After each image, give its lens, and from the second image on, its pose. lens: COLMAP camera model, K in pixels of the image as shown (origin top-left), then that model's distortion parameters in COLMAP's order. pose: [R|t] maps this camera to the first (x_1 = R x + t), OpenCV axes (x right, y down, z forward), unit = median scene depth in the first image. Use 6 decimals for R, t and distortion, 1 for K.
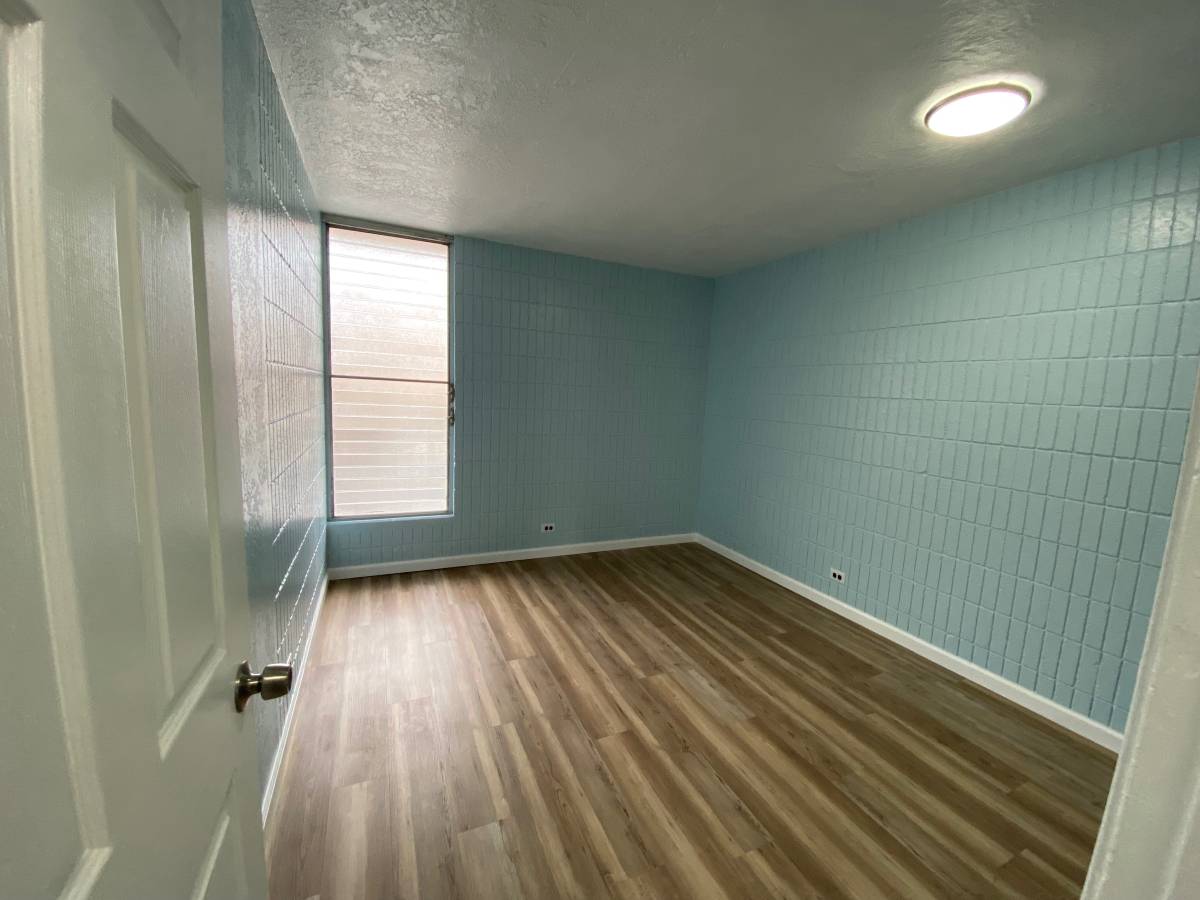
lens RADIAL K [[481.7, 0, 609.7], [0, 481.7, 446.2], [0, 0, 1]] dist [-0.000271, -0.010175]
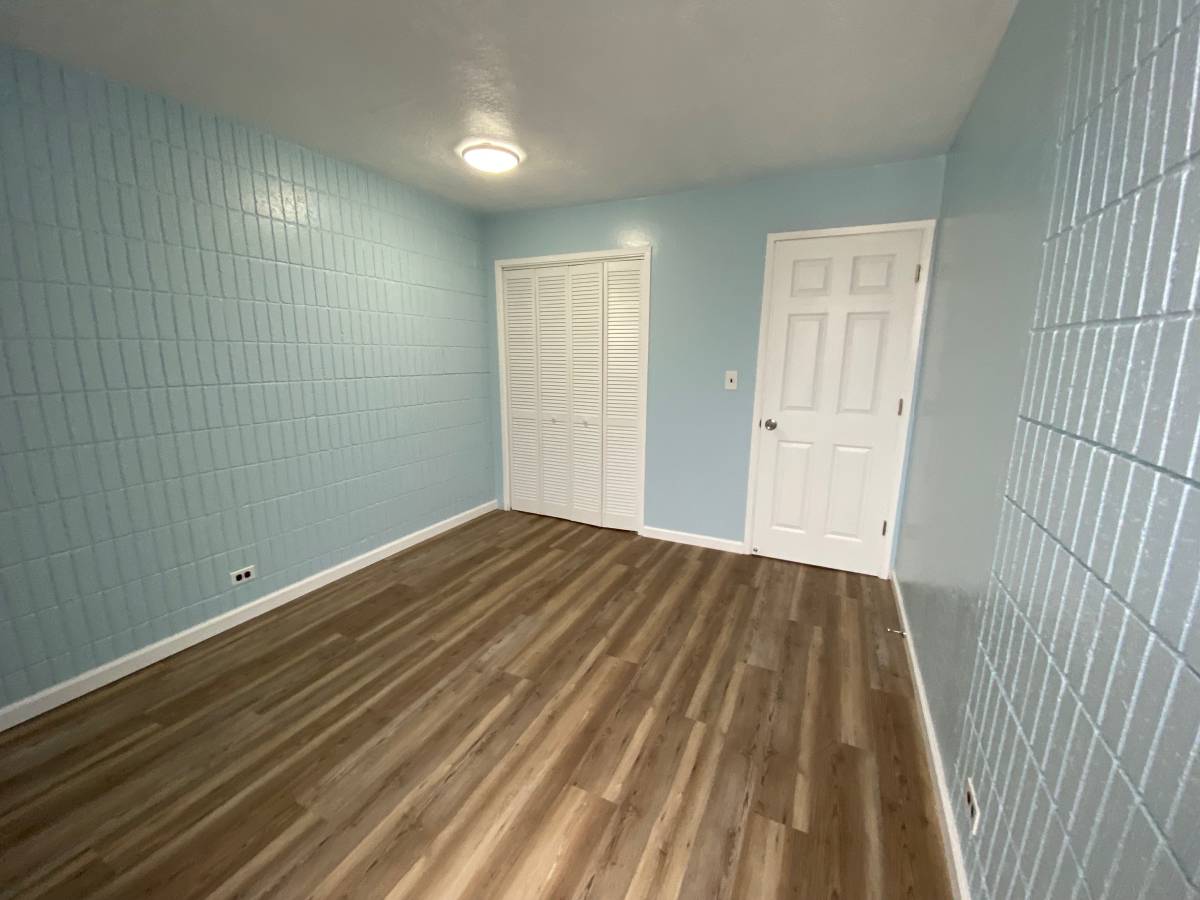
lens RADIAL K [[481.7, 0, 609.7], [0, 481.7, 446.2], [0, 0, 1]] dist [-0.000271, -0.010175]
pose [[-0.639192, -0.191814, 0.744743, -0.565436], [0.054366, 0.954703, 0.292551, -0.156520], [-0.767124, 0.227485, -0.599810, 1.258257]]
